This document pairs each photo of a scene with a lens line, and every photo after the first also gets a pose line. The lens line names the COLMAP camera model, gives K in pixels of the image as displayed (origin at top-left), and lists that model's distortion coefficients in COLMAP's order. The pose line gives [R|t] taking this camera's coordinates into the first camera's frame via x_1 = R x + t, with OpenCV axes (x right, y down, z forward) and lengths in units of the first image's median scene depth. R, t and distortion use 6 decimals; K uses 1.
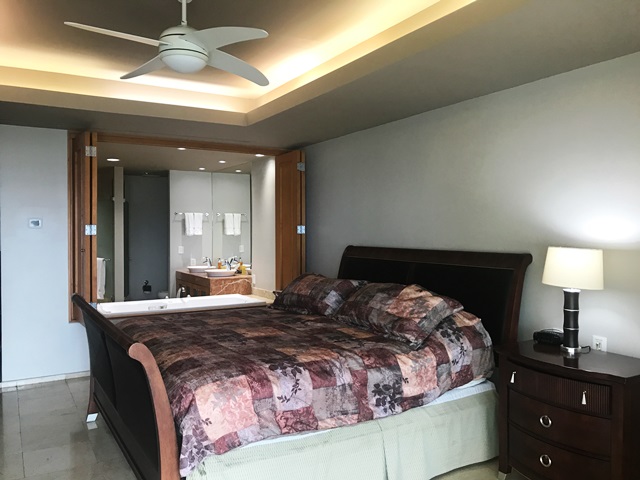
lens RADIAL K [[527.0, 0, 320.4], [0, 527.0, 229.6], [0, 0, 1]] dist [0.032629, -0.011165]
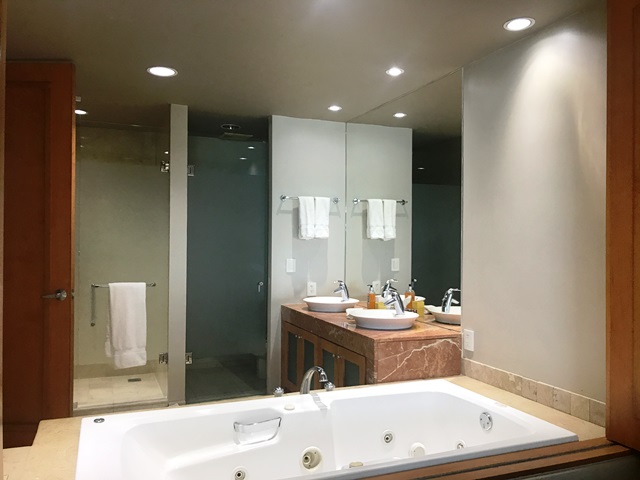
lens RADIAL K [[527.0, 0, 320.4], [0, 527.0, 229.6], [0, 0, 1]] dist [0.032629, -0.011165]
pose [[0.989757, 0.006650, -0.142604, -0.158877], [-0.009500, 0.999768, -0.019314, 0.011879], [0.142442, 0.020471, 0.989591, 0.477277]]
